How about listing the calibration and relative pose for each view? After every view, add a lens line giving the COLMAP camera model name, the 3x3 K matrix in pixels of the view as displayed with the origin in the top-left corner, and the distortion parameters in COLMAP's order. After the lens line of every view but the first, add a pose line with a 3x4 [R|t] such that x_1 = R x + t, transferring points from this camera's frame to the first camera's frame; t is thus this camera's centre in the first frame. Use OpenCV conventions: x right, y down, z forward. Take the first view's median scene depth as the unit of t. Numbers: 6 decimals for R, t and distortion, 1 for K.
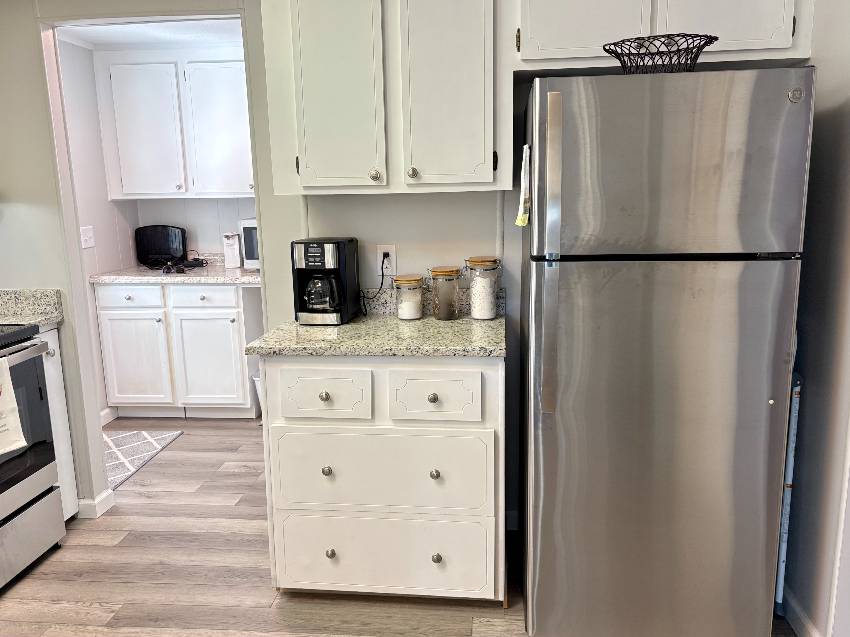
lens RADIAL K [[641.2, 0, 427.8], [0, 641.2, 314.3], [0, 0, 1]] dist [0.011062, -0.013109]
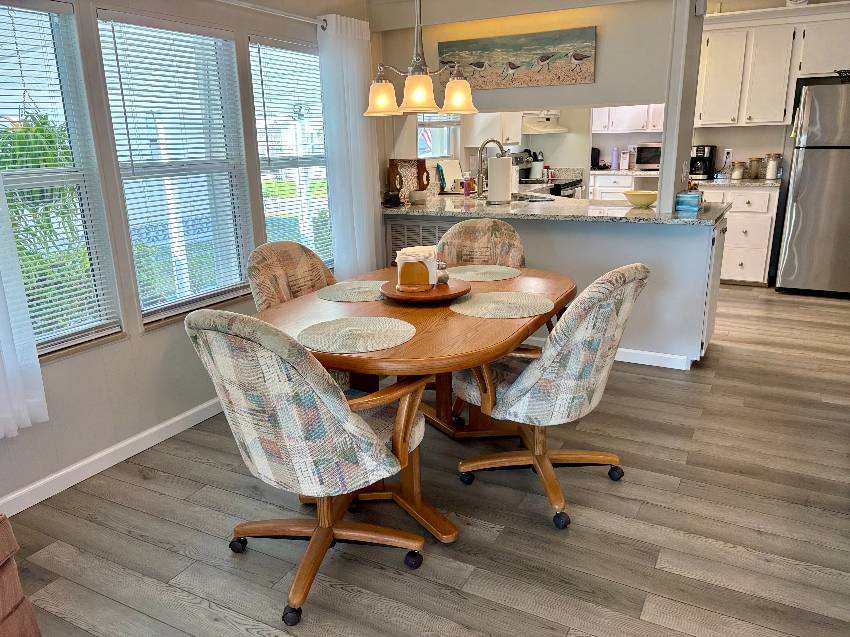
lens RADIAL K [[641.2, 0, 424.4], [0, 641.2, 323.3], [0, 0, 1]] dist [0.011062, -0.013109]
pose [[0.926895, 0.103184, -0.360859, -0.202602], [-0.070015, 0.992125, 0.103851, 0.402688], [0.368733, -0.070994, 0.926820, -1.847027]]
